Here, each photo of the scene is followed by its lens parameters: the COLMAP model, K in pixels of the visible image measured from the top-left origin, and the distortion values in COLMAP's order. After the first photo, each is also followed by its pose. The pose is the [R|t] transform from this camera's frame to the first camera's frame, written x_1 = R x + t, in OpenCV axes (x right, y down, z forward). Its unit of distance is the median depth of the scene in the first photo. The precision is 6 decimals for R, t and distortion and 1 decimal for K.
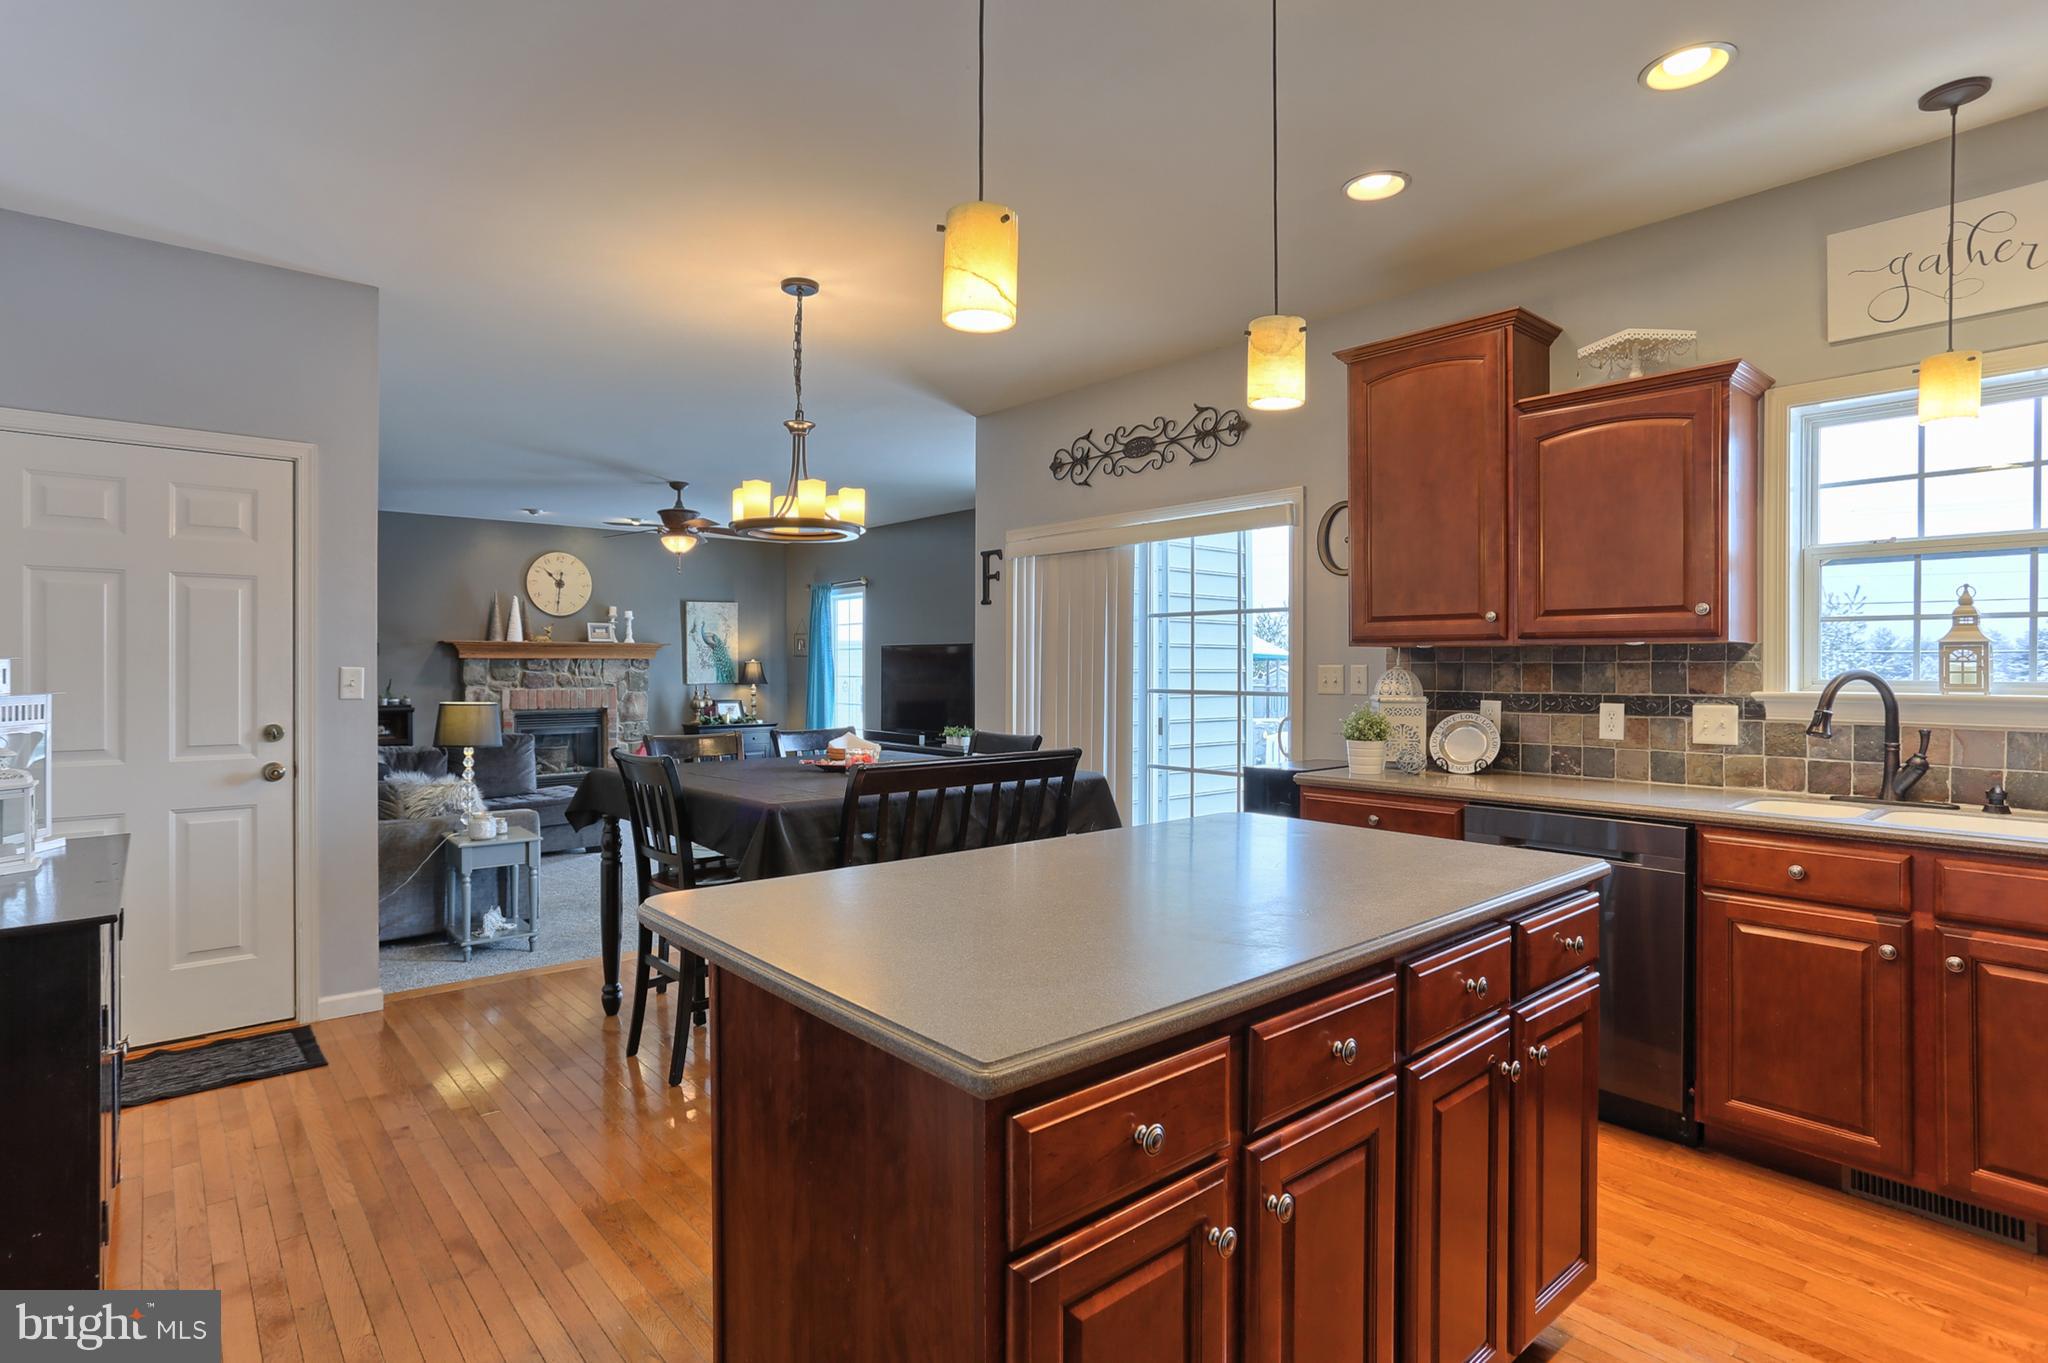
lens RADIAL K [[1083.0, 0, 1006.0], [0, 1083.0, 671.2], [0, 0, 1]] dist [-0.021138, 0.015366]
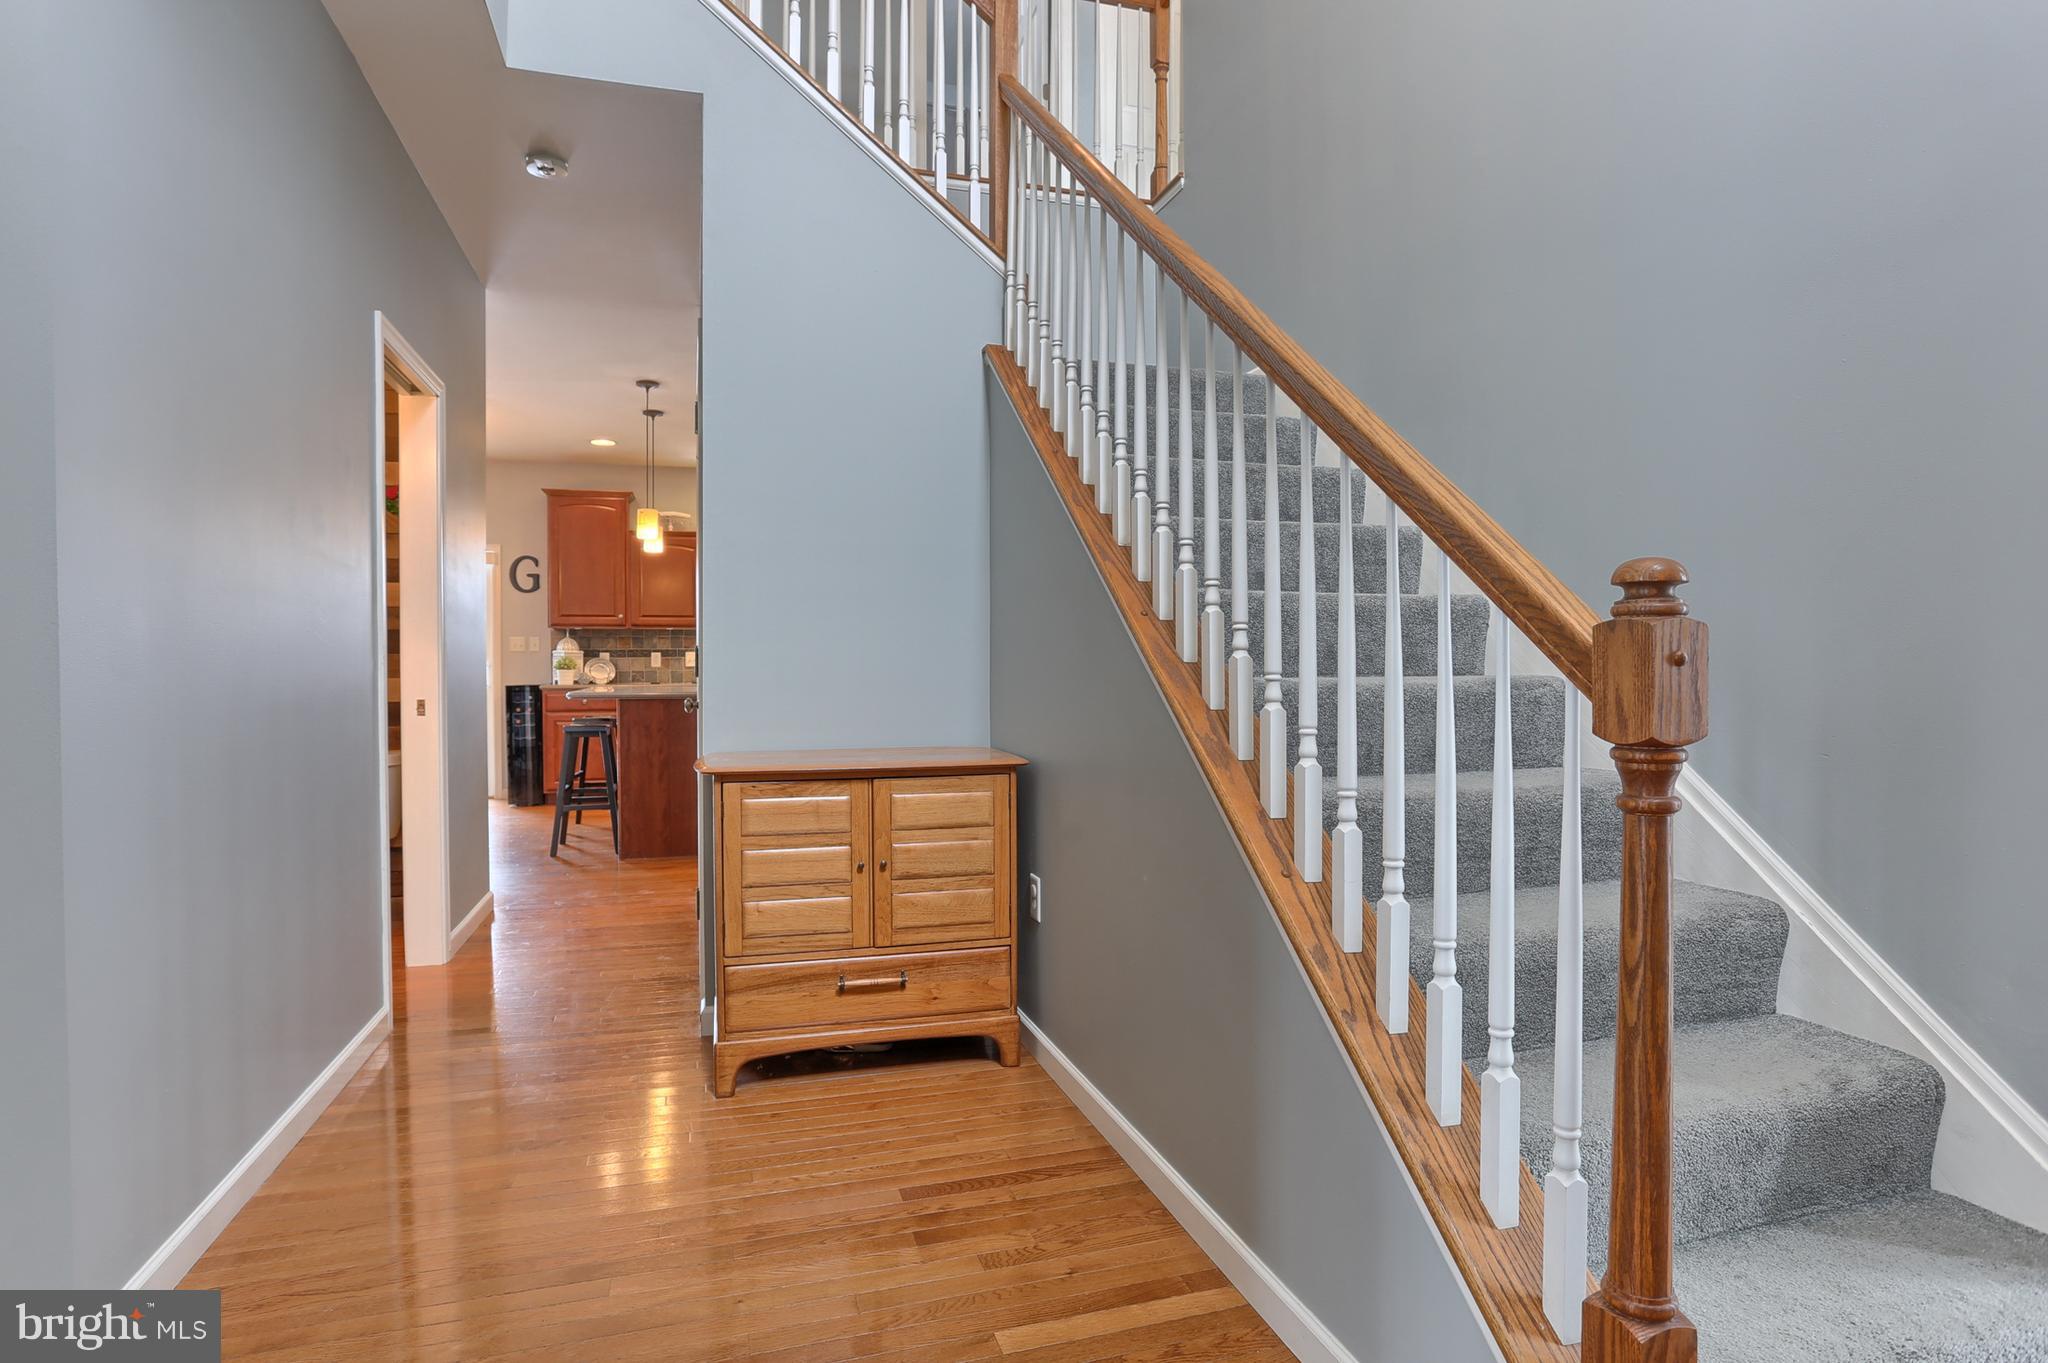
lens RADIAL K [[1083.0, 0, 1020.5], [0, 1083.0, 686.8], [0, 0, 1]] dist [-0.041297, 0.024788]
pose [[0.416062, -0.020662, 0.909101, -0.510370], [0.013989, 0.999769, 0.016320, 0.029943], [-0.909228, 0.005927, 0.416255, -0.303590]]
